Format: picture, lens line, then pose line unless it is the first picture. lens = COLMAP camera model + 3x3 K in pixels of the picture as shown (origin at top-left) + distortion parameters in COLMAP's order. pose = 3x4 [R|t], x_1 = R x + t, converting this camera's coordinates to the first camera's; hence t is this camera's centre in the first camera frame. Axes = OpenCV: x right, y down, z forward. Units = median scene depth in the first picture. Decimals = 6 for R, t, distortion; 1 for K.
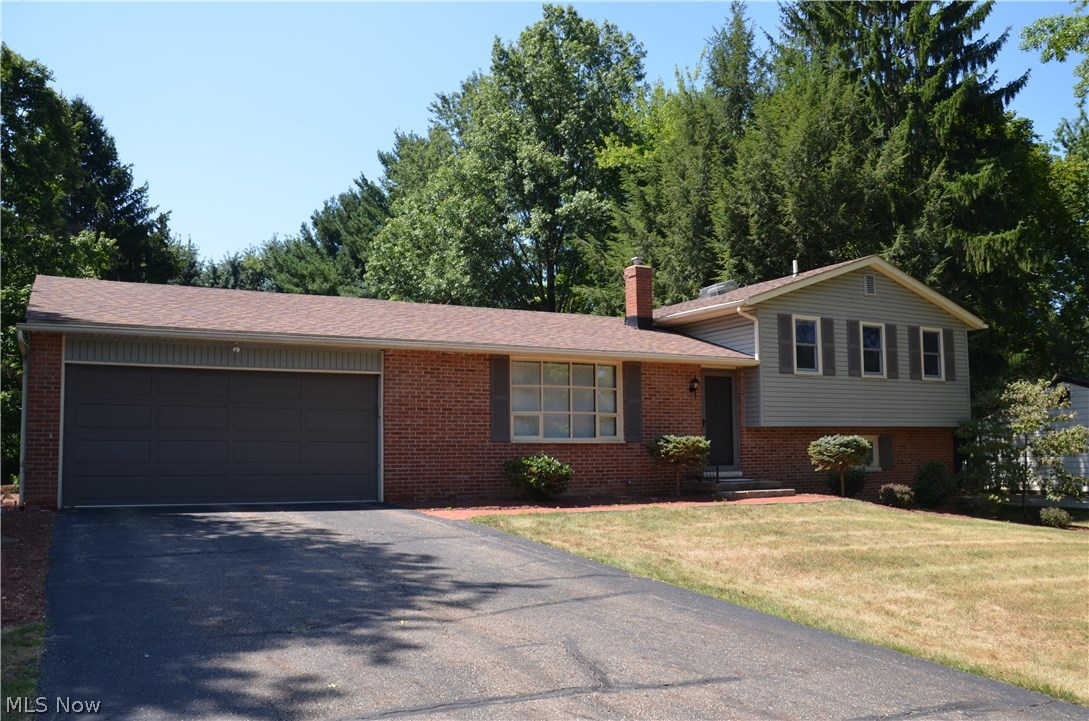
lens RADIAL K [[949.6, 0, 544.5], [0, 949.6, 360.5], [0, 0, 1]] dist [-0.098997, 0.004106]
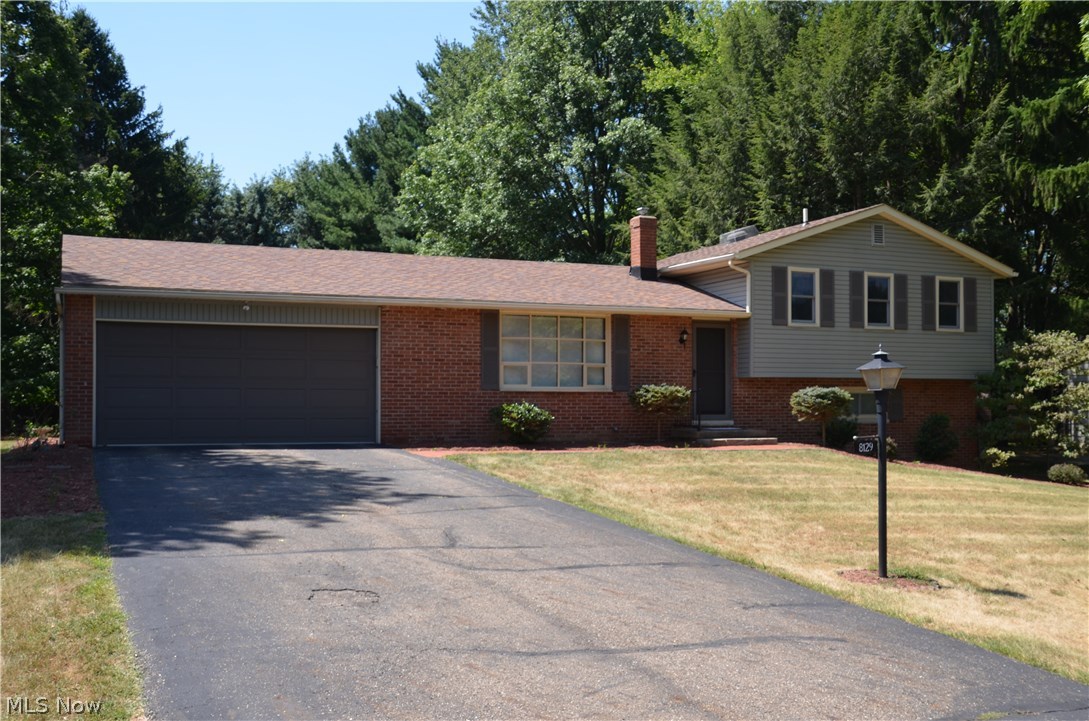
lens RADIAL K [[1160.7, 0, 544.5], [0, 1160.7, 360.5], [0, 0, 1]] dist [-0.003117, 0.042559]
pose [[0.996096, 0.005772, -0.088085, 0.101505], [-0.000240, 0.998033, 0.062685, -0.023851], [0.088273, -0.062419, 0.994139, -0.239846]]
